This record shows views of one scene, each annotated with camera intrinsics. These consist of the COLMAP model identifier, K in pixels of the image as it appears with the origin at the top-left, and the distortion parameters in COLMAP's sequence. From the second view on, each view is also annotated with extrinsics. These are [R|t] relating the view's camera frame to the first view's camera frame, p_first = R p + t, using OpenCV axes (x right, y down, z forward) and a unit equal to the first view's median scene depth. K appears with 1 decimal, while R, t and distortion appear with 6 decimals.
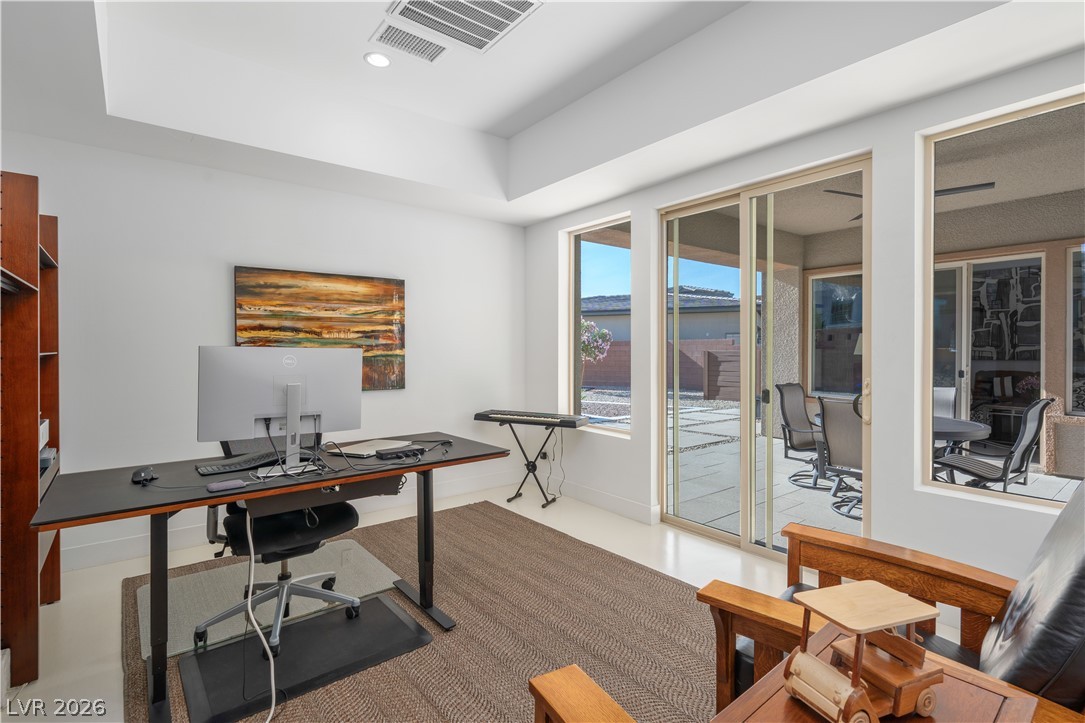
lens RADIAL K [[509.4, 0, 549.2], [0, 509.4, 355.0], [0, 0, 1]] dist [-0.000141, -0.000127]
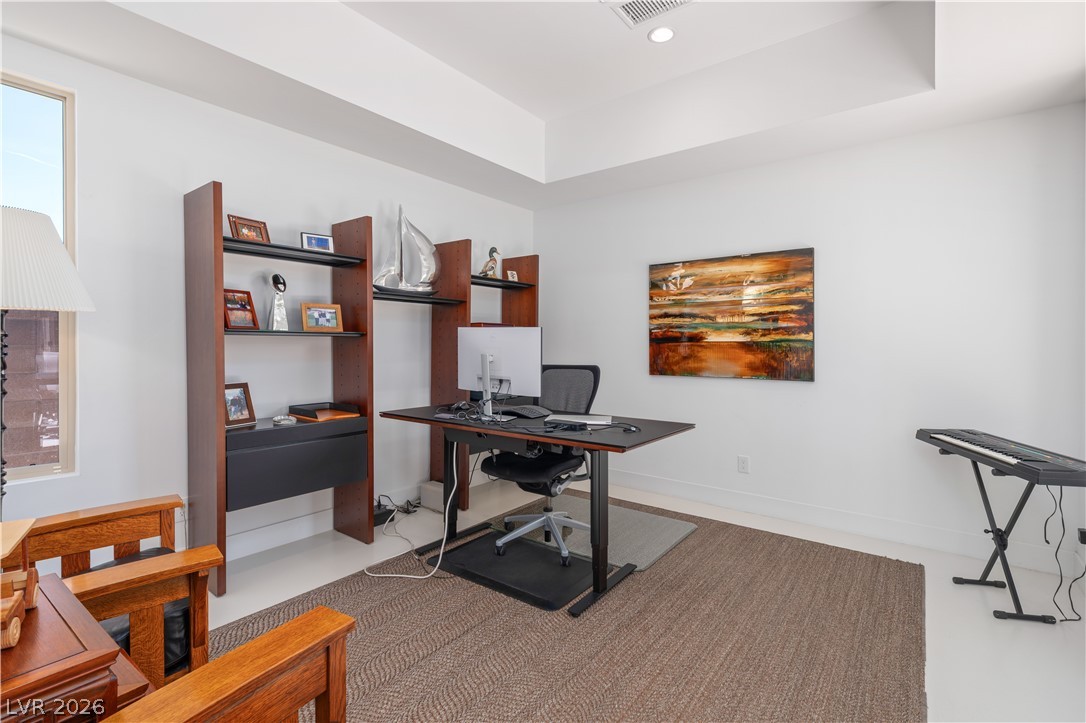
lens RADIAL K [[509.9, 0, 554.6], [0, 509.9, 350.2], [0, 0, 1]] dist [-0.000141, -0.000127]
pose [[0.237824, 0.009452, -0.971262, 0.445601], [-0.016448, 0.999848, 0.005703, 0.020054], [0.971169, 0.014619, 0.237943, 0.446202]]
